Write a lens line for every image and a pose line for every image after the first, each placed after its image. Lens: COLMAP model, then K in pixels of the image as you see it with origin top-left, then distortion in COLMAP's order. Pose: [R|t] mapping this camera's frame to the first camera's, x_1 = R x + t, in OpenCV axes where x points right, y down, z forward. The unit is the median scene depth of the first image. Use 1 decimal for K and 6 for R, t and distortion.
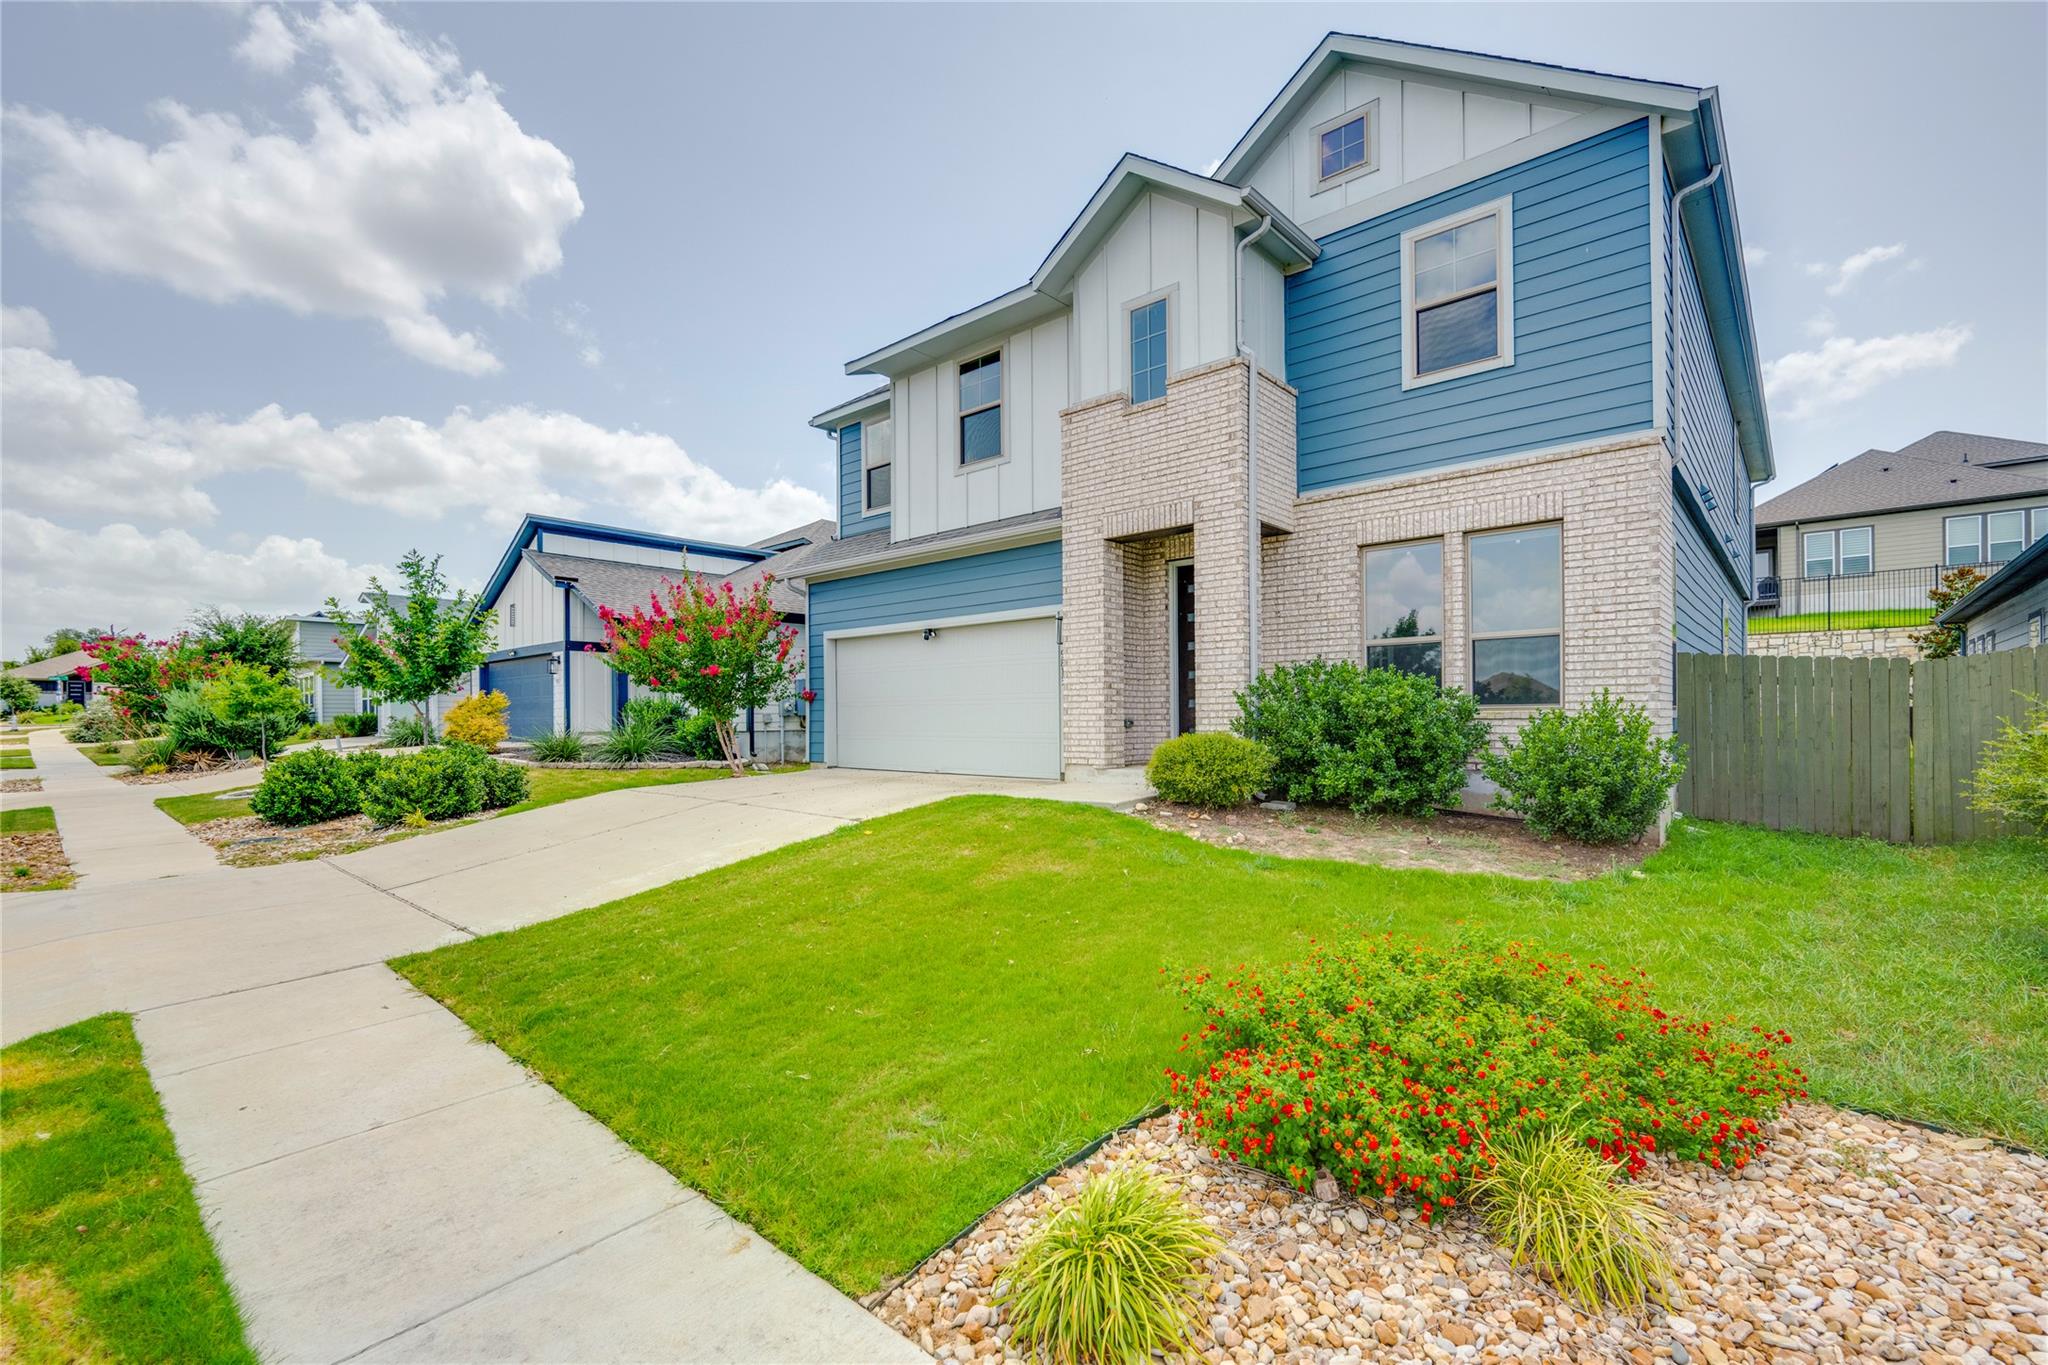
lens RADIAL K [[891.1, 0, 1027.6], [0, 891.1, 700.7], [0, 0, 1]] dist [-0.000118, -0.000240]
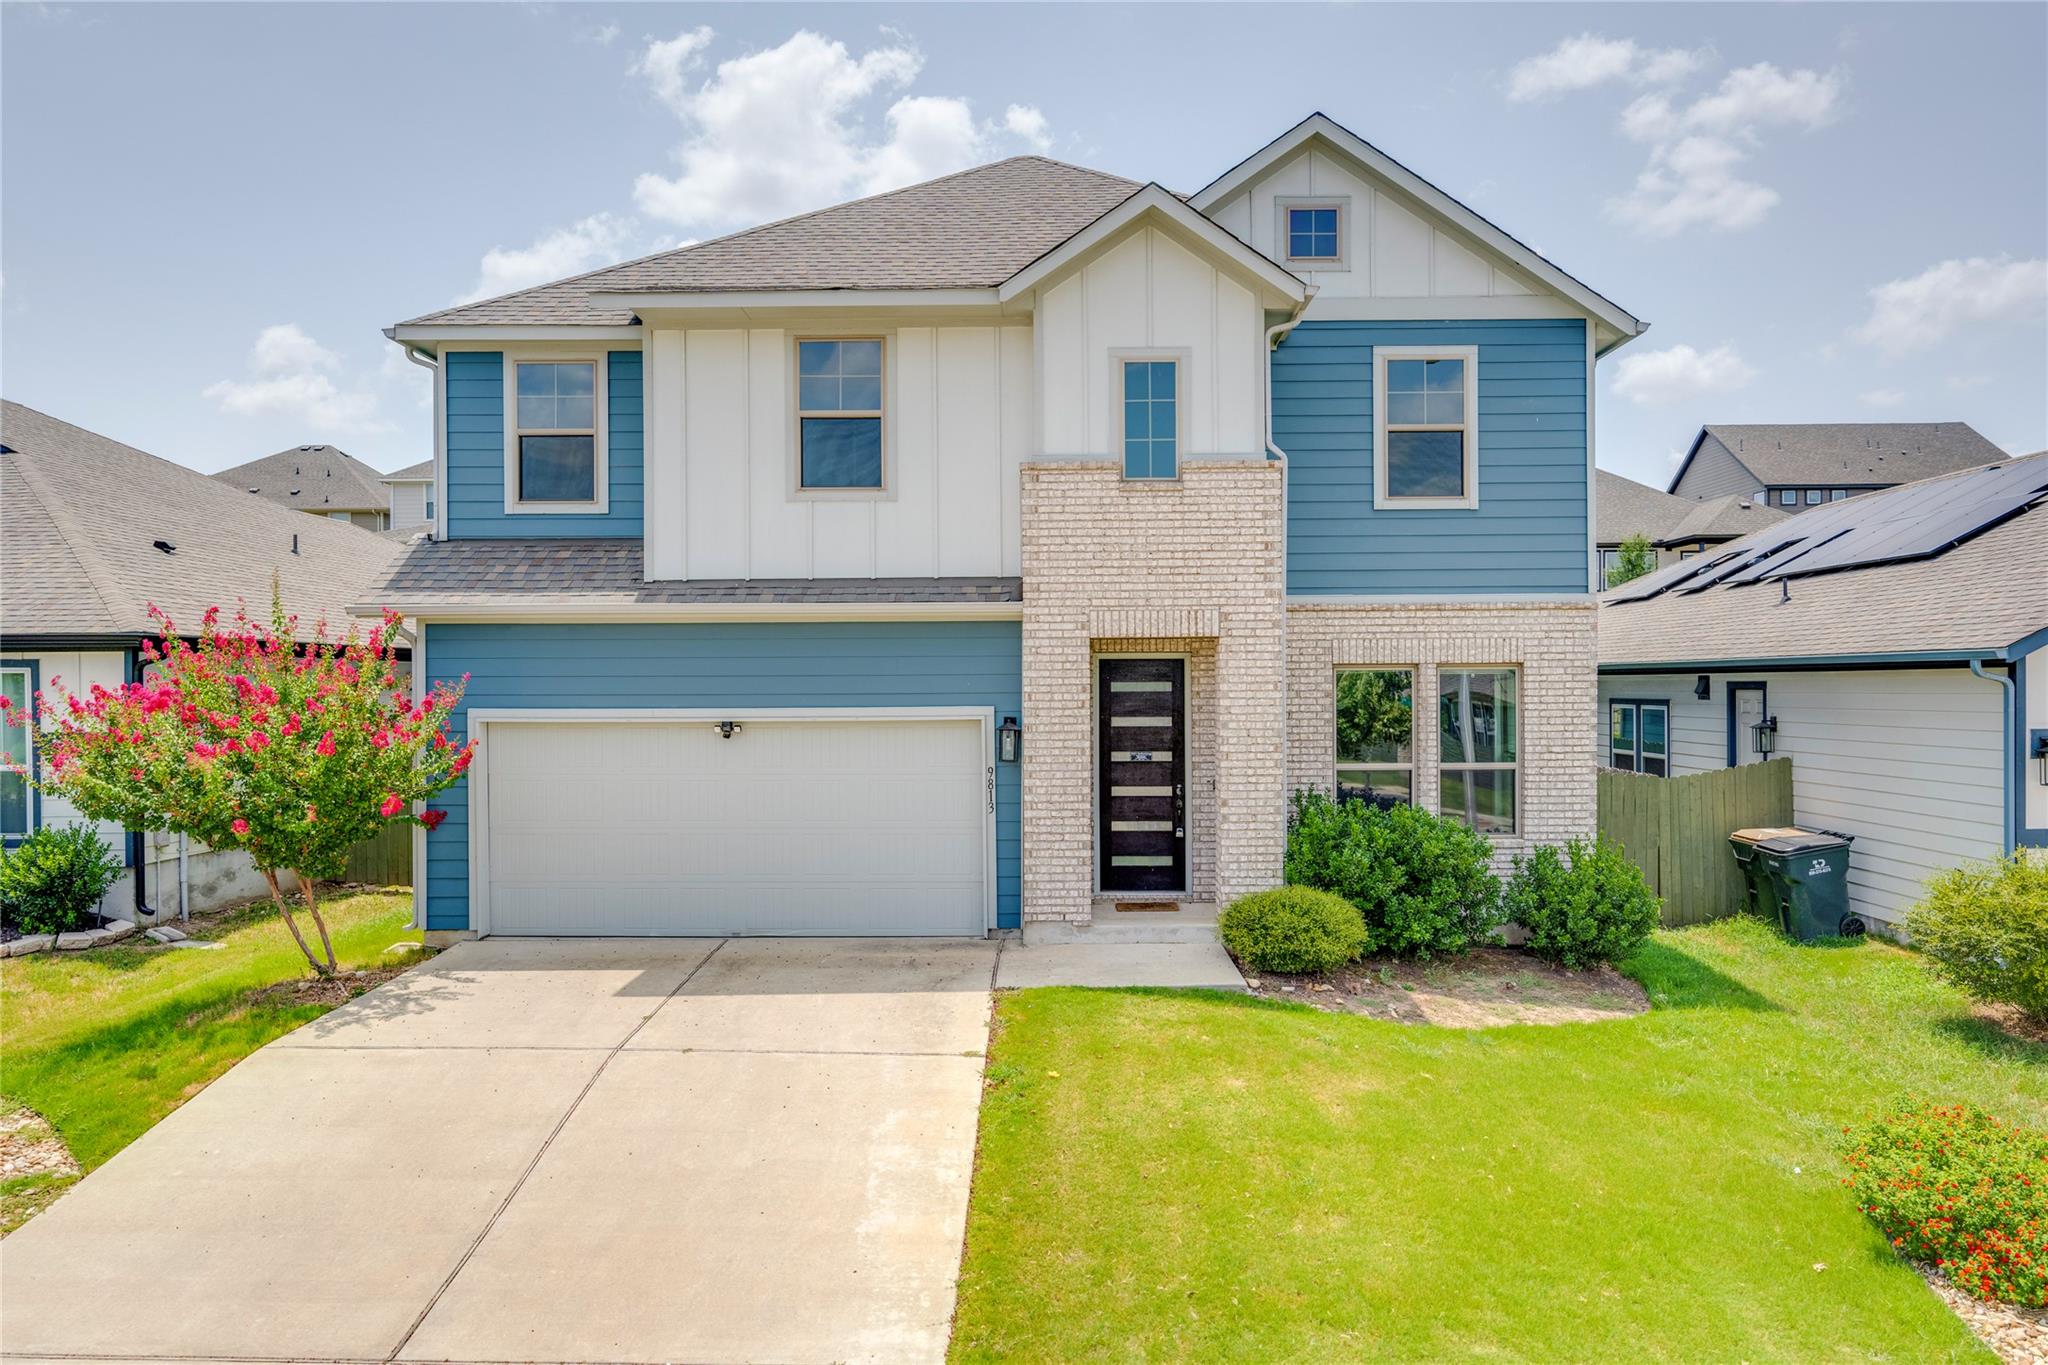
lens RADIAL K [[1330.3, 0, 1021.4], [0, 1330.3, 660.2], [0, 0, 1]] dist [-0.002488, -0.001025]
pose [[0.761038, 0.012243, 0.648592, -0.814521], [-0.012649, 0.999912, -0.004034, -0.172394], [-0.648585, -0.005134, 0.761125, 0.144308]]
